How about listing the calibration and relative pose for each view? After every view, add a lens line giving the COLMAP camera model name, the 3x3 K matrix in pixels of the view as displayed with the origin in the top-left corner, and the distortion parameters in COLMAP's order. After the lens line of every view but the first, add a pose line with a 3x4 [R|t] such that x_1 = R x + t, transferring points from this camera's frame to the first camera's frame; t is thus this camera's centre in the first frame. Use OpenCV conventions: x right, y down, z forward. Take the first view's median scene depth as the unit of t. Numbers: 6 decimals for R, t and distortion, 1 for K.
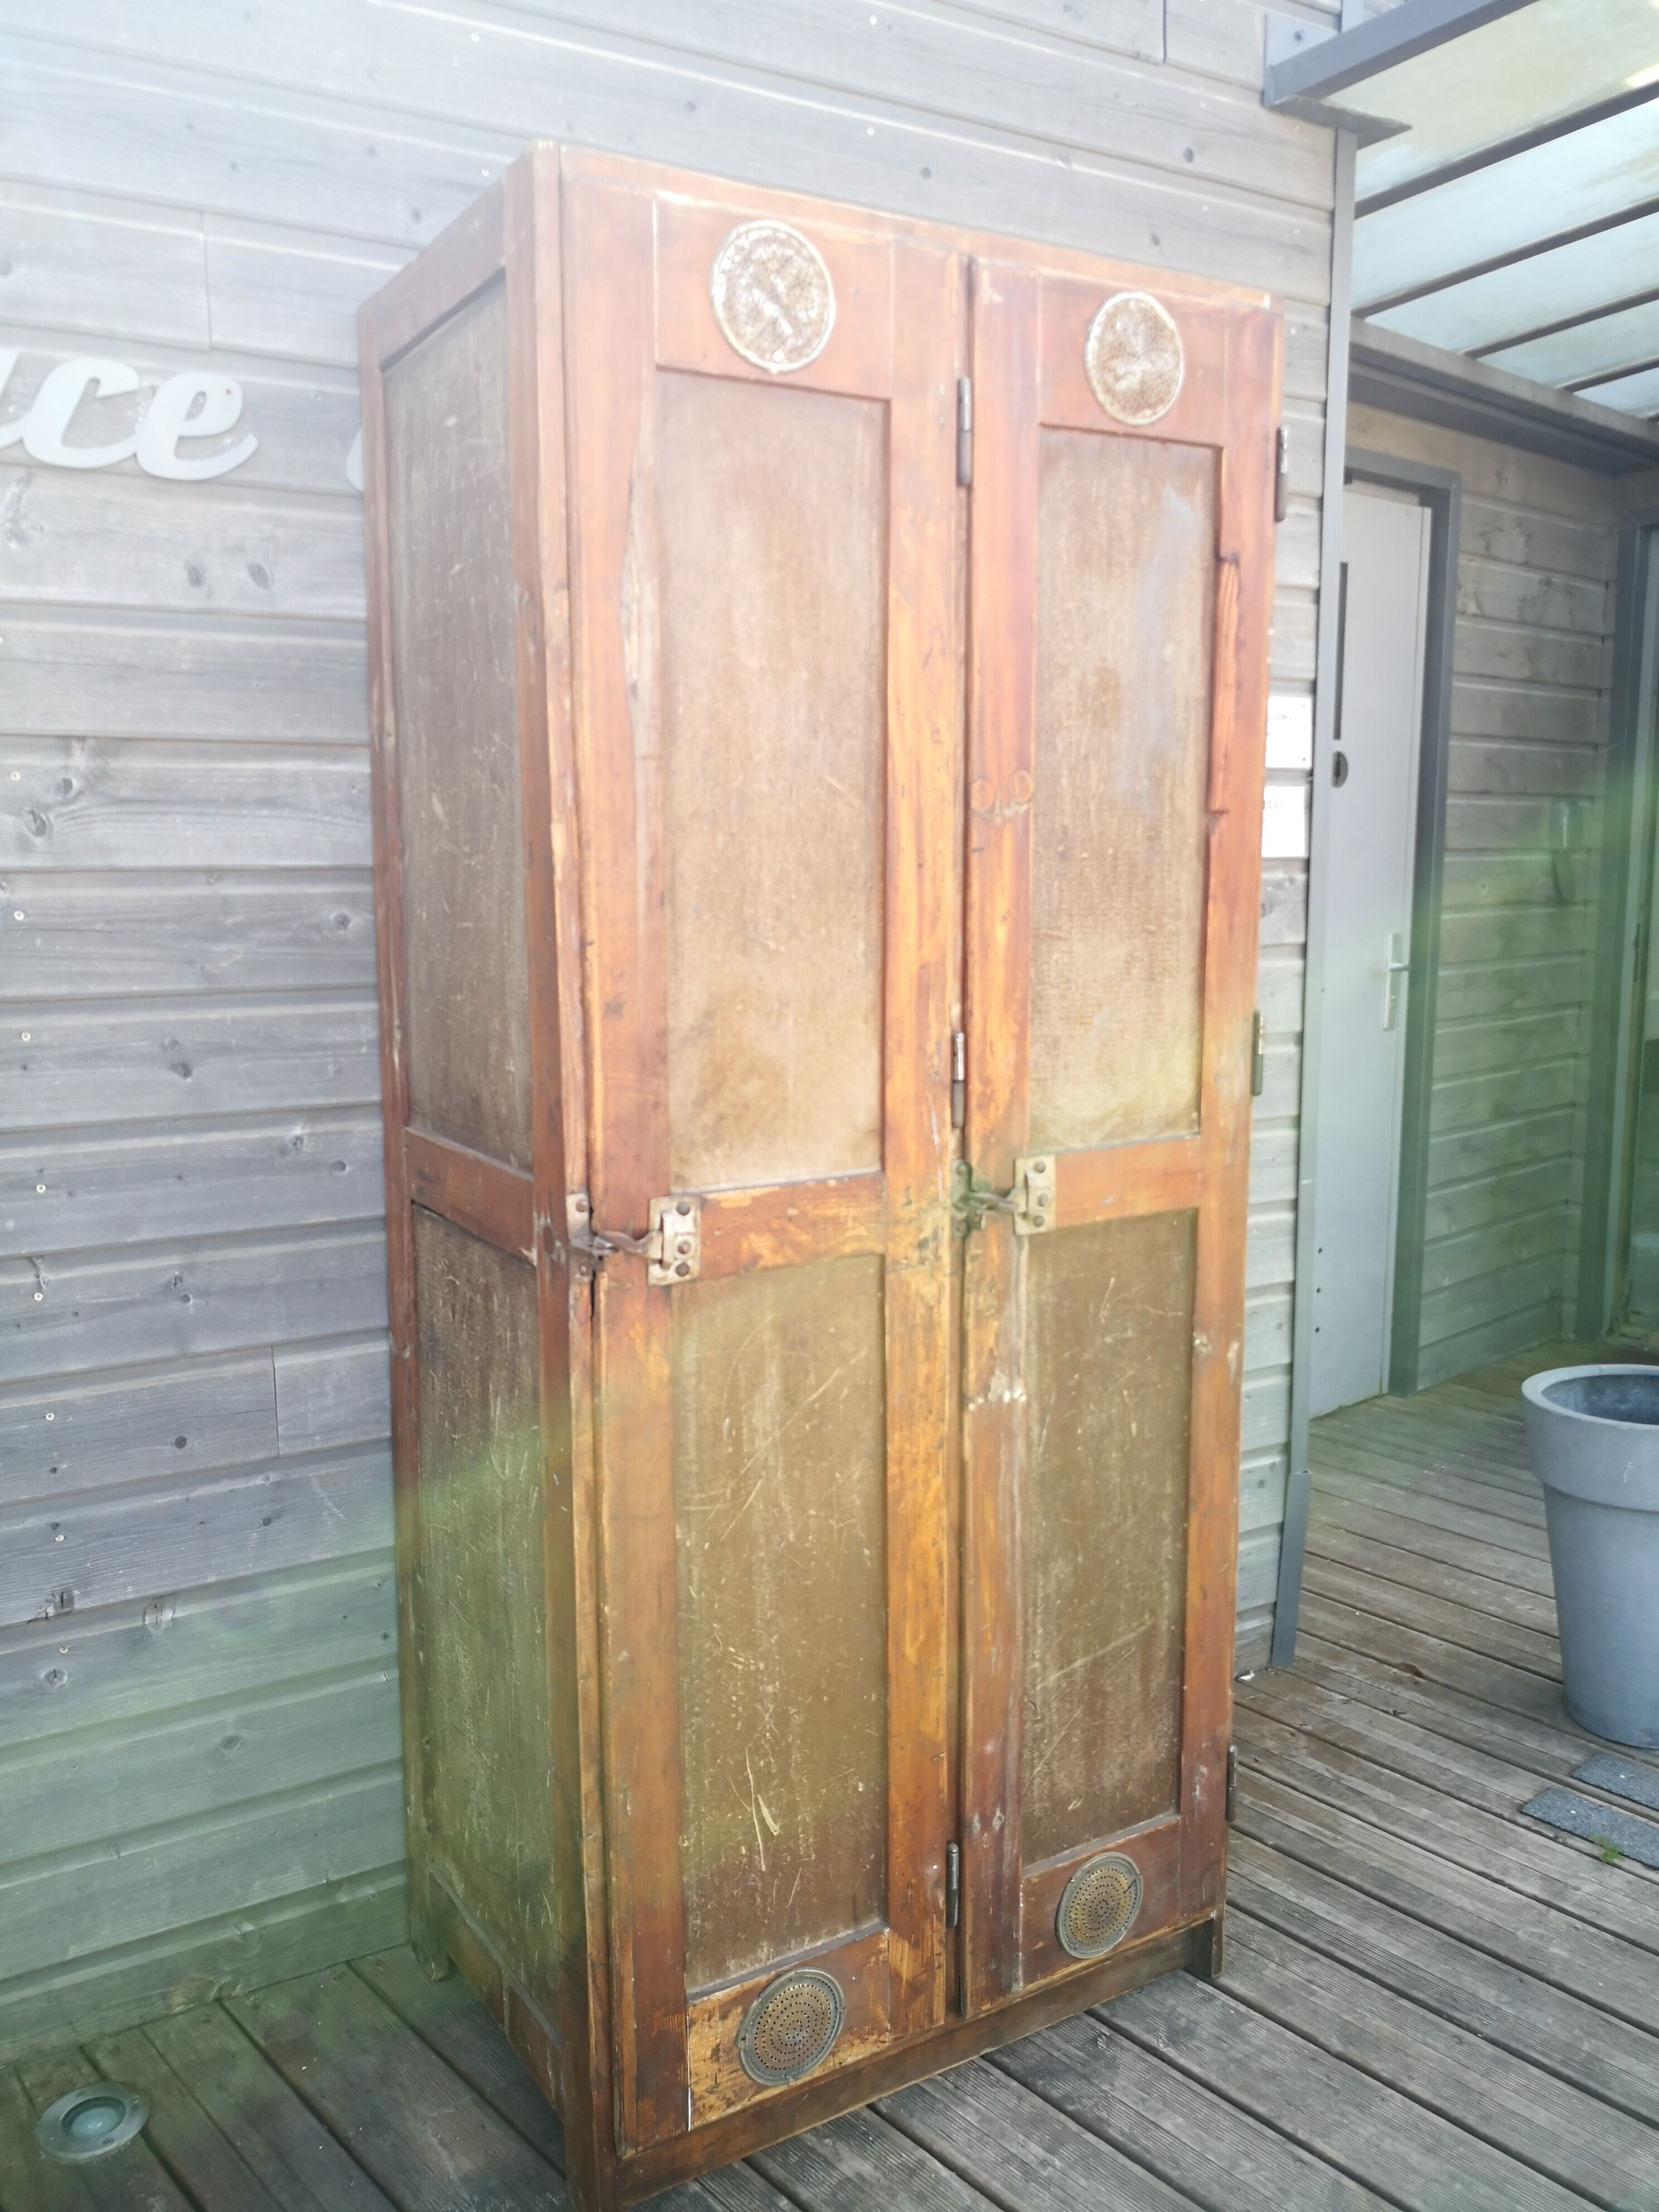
lens RADIAL K [[1790.2, 0, 816.2], [0, 1790.2, 1097.9], [0, 0, 1]] dist [0.018386, -0.045517]
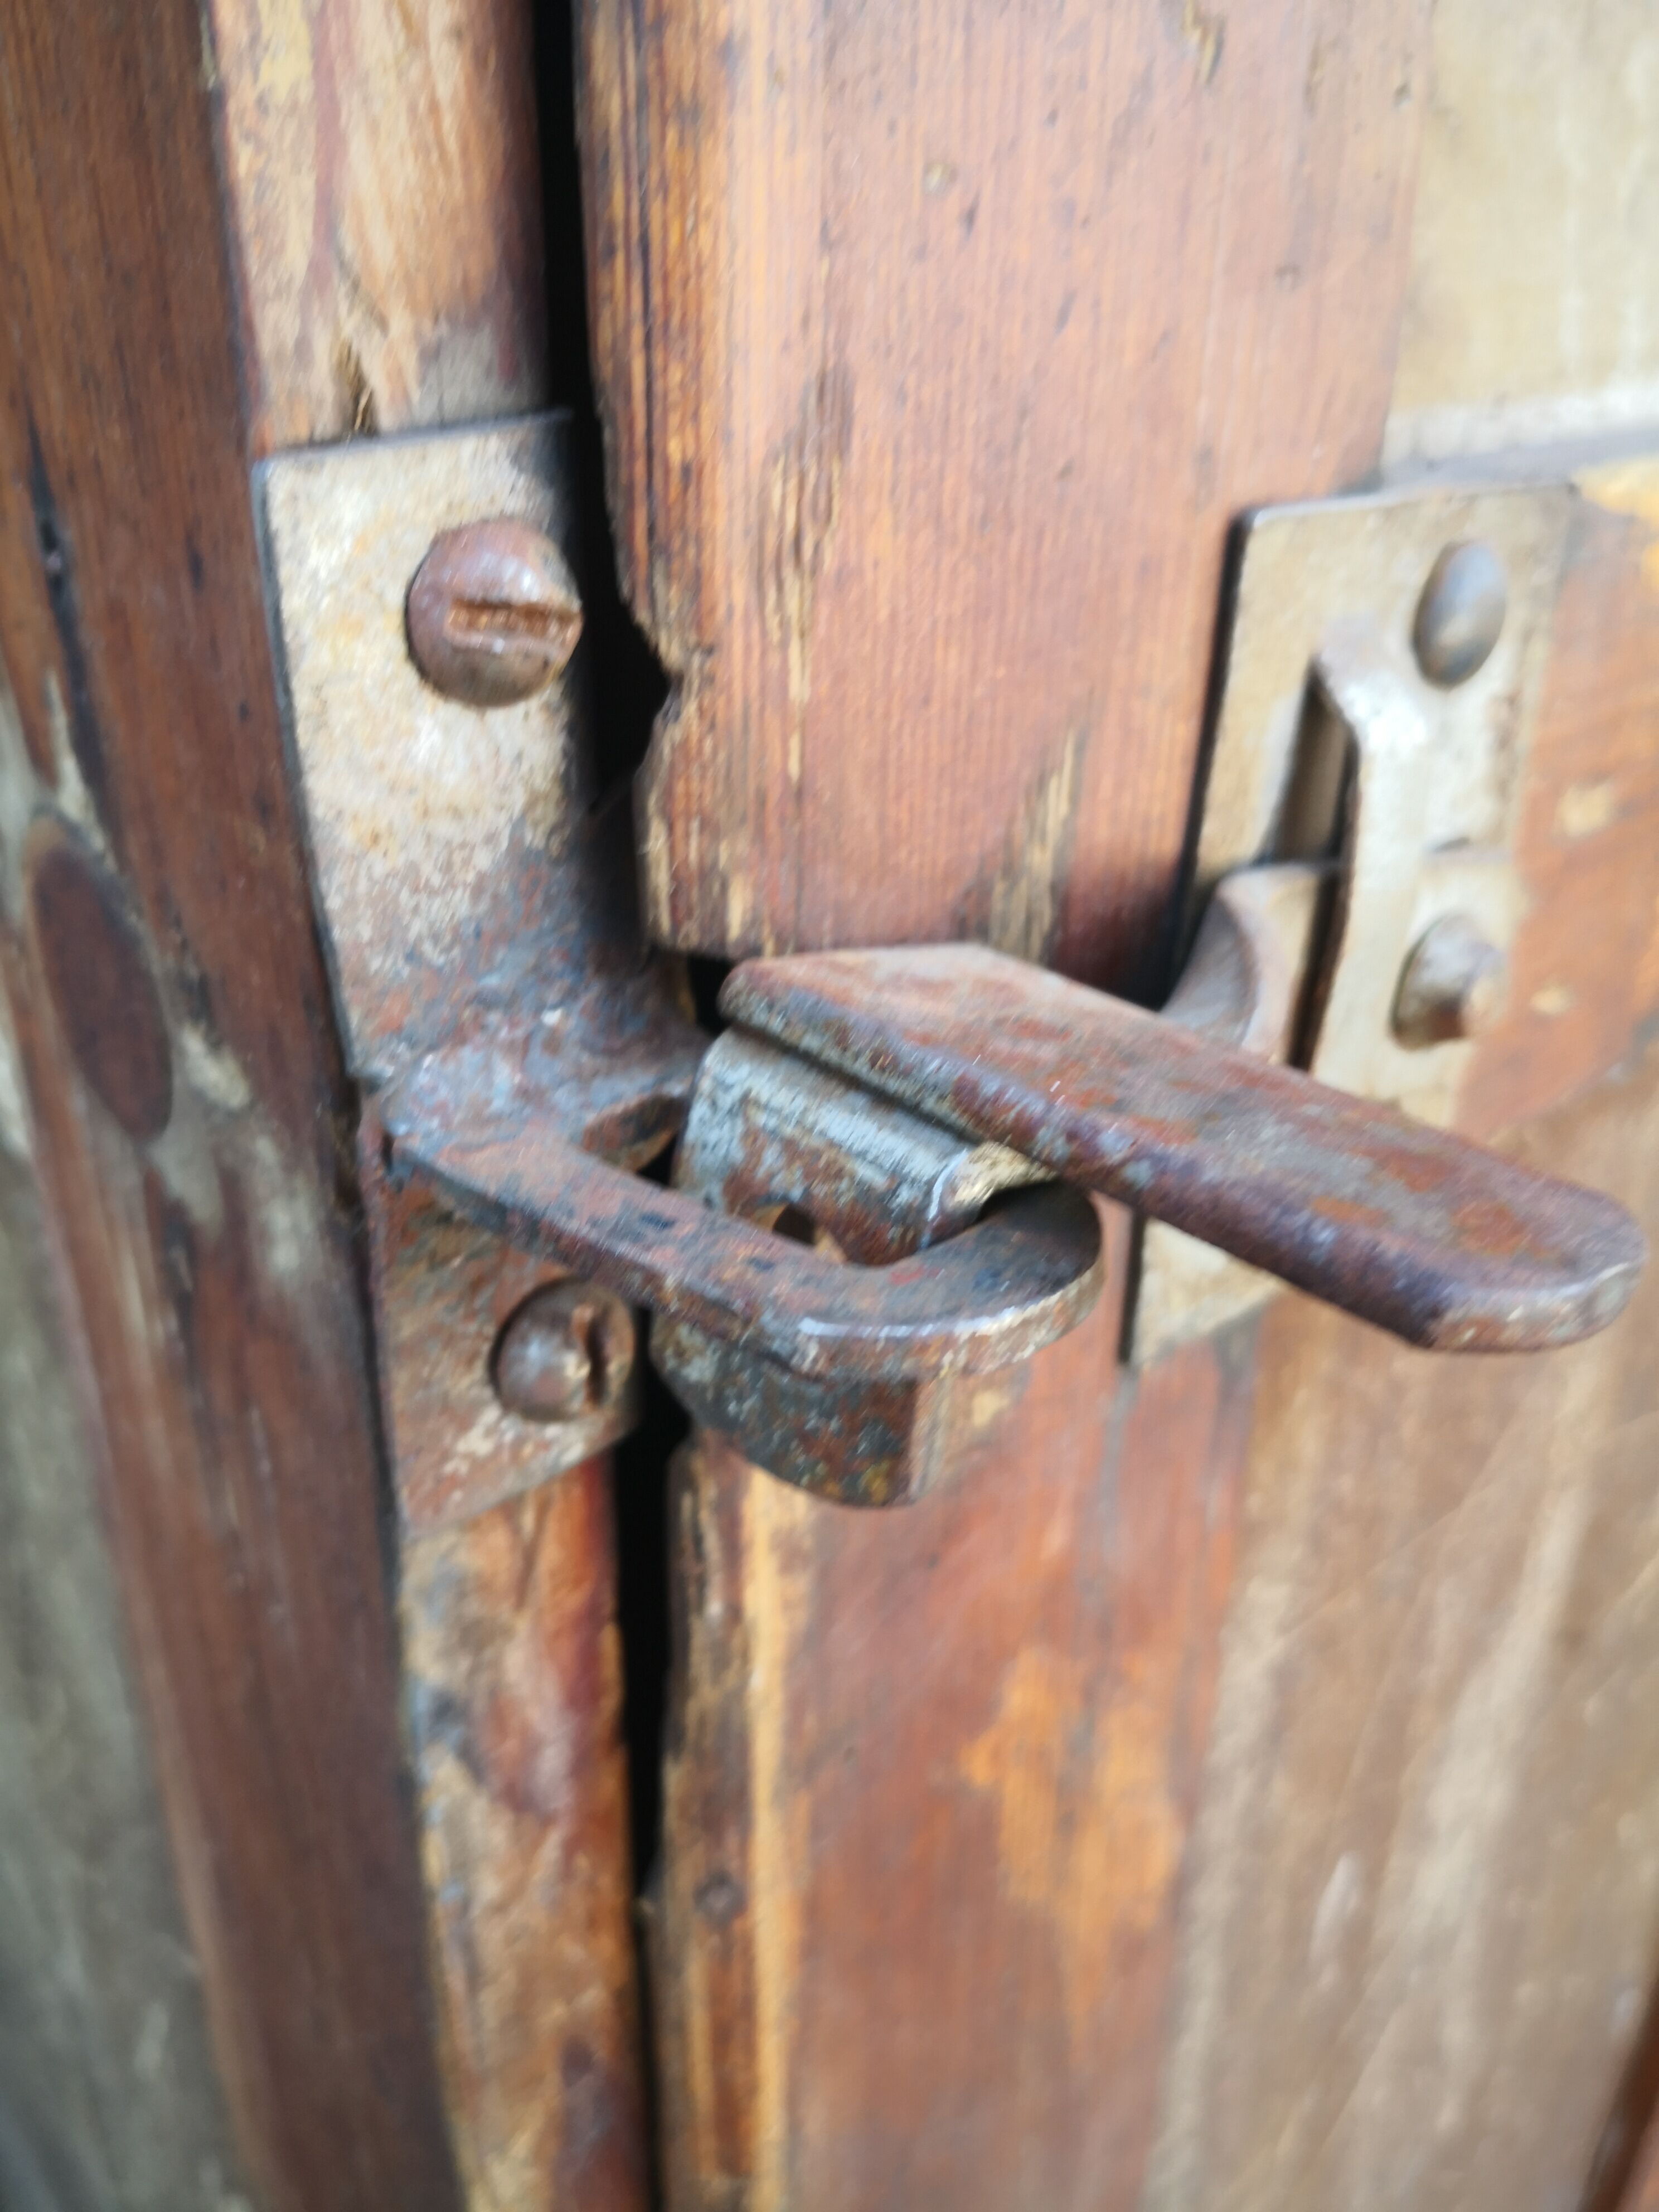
lens RADIAL K [[1790.2, 0, 824.7], [0, 1790.2, 1102.5], [0, 0, 1]] dist [0.018386, -0.045517]
pose [[0.987344, -0.060534, 0.146587, -0.106965], [0.007695, 0.941486, 0.336964, 0.045361], [-0.158408, -0.331572, 0.930036, 0.766957]]
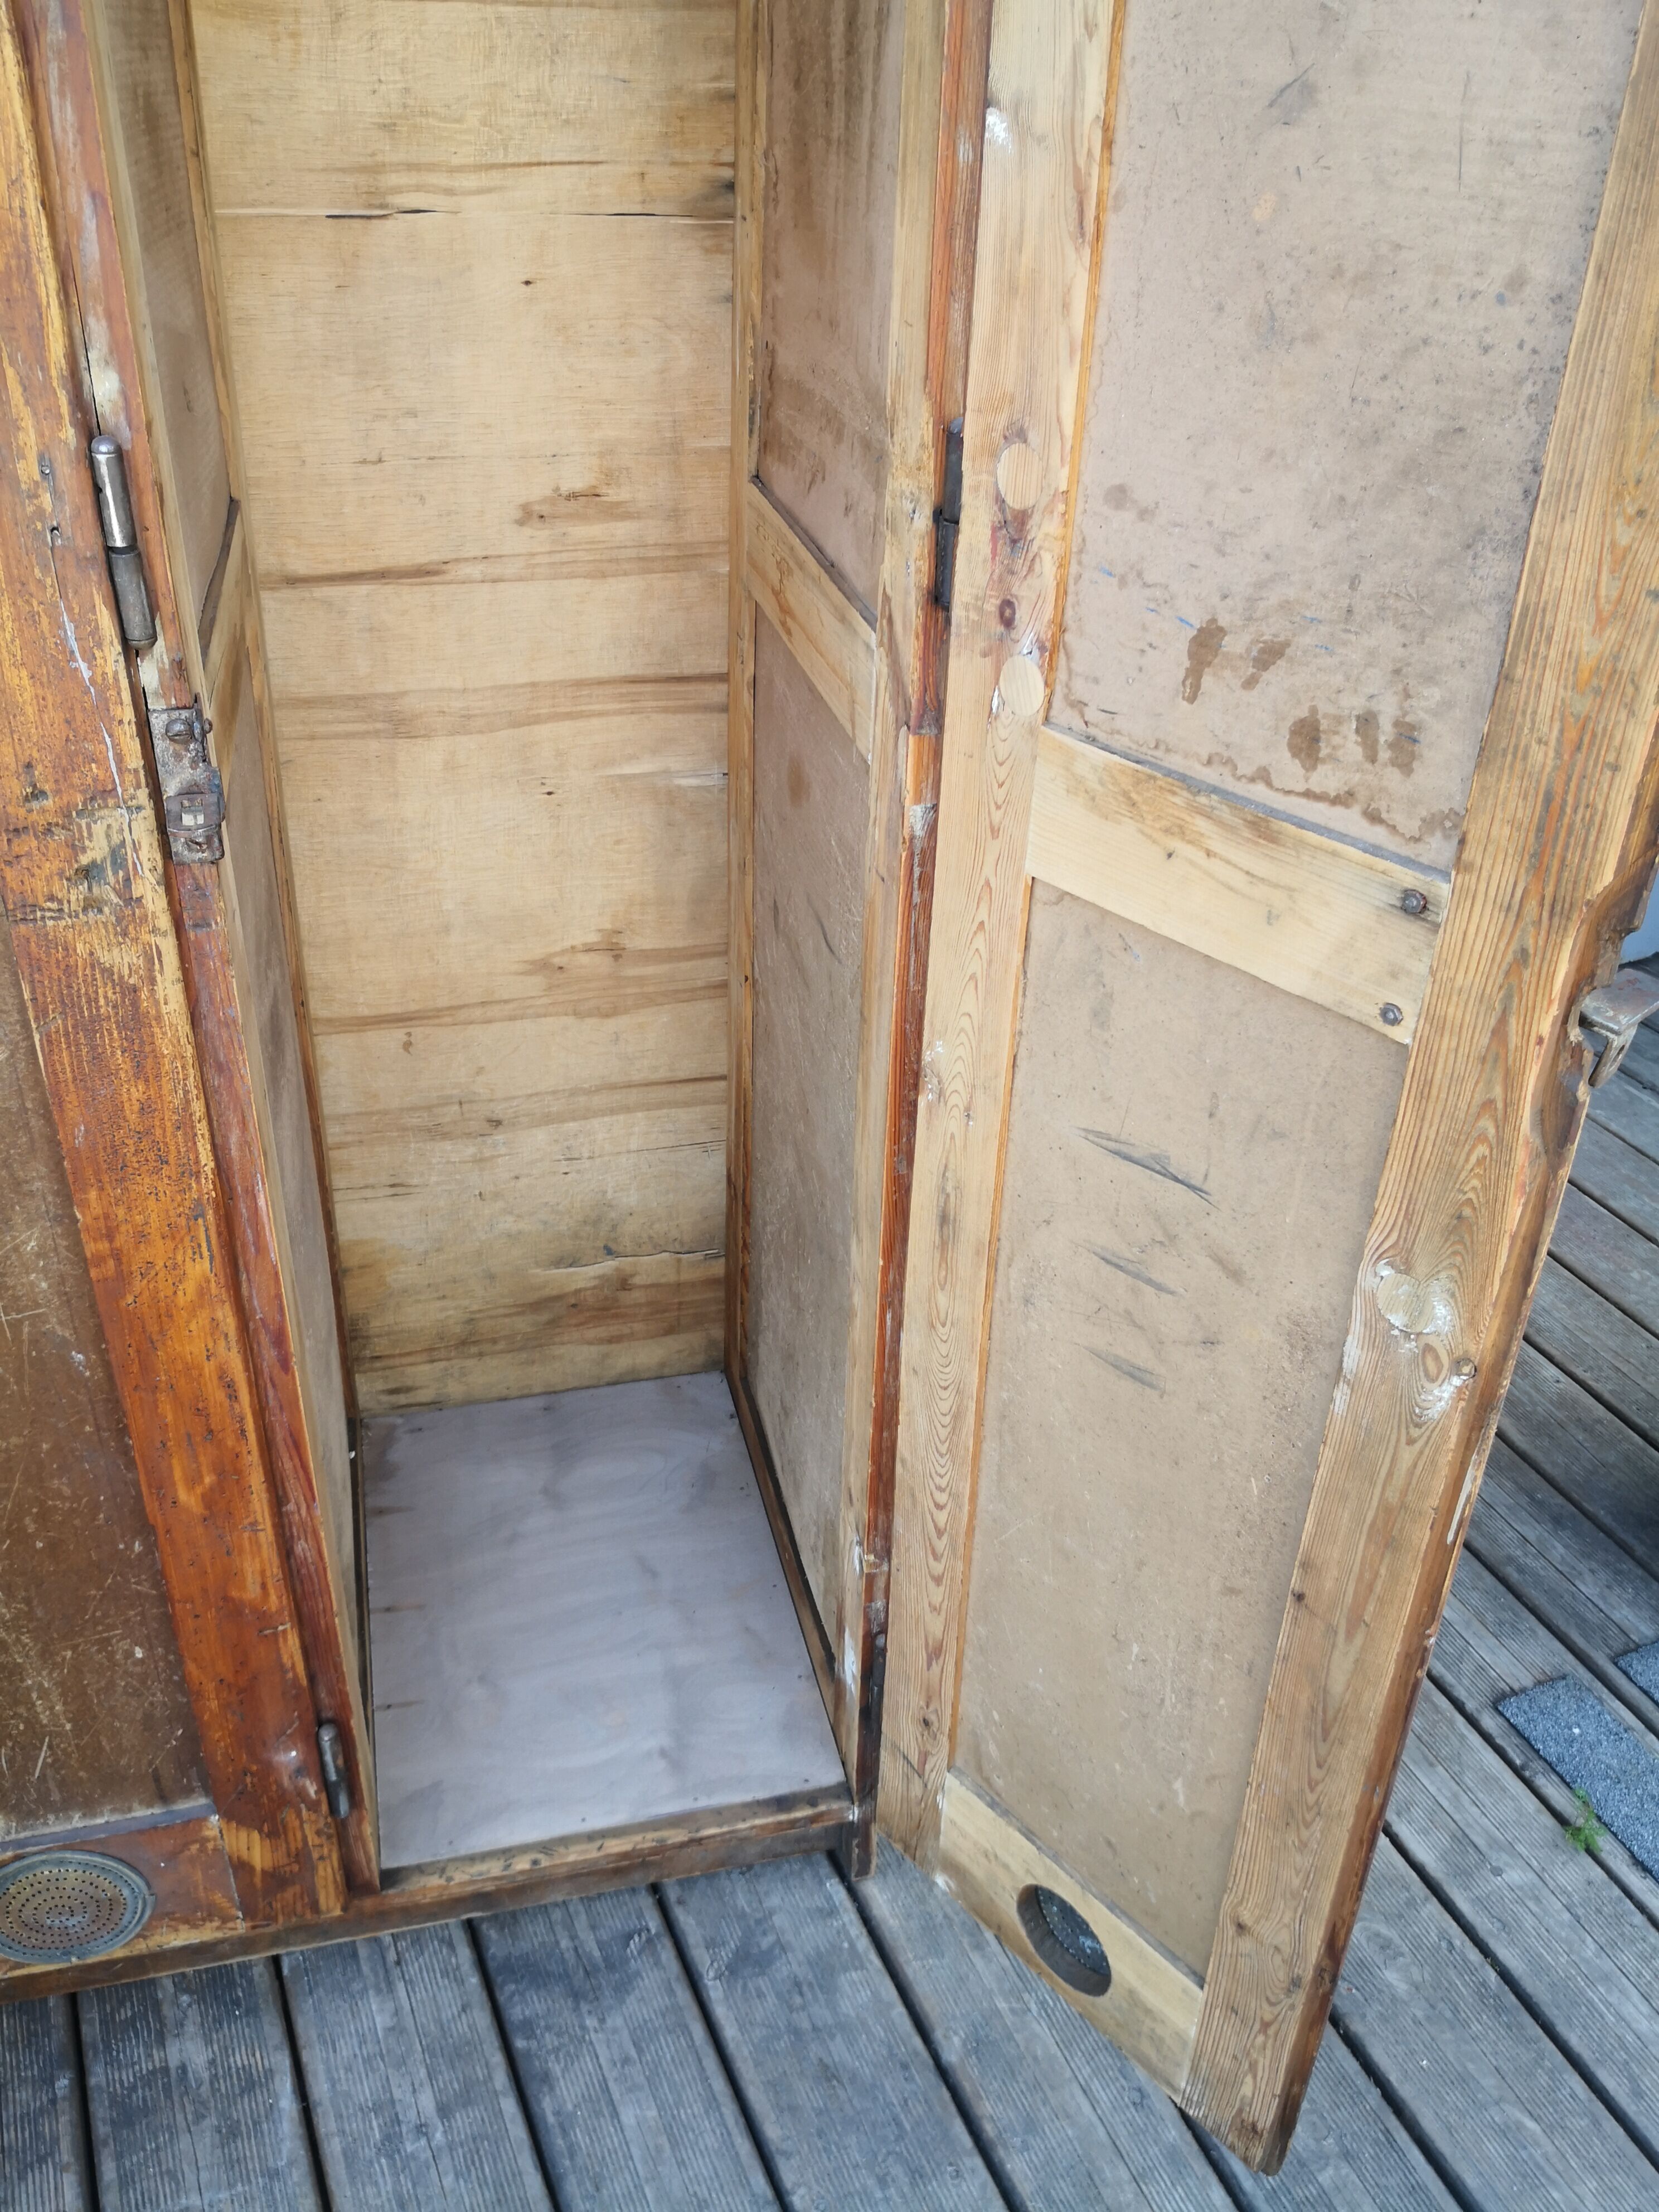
lens RADIAL K [[1790.2, 0, 827.9], [0, 1790.2, 1099.4], [0, 0, 1]] dist [0.018386, -0.045517]
pose [[0.952176, 0.182951, -0.244725, 0.367813], [-0.077042, 0.918804, 0.387123, -0.068185], [0.295679, -0.349755, 0.888958, 0.539580]]
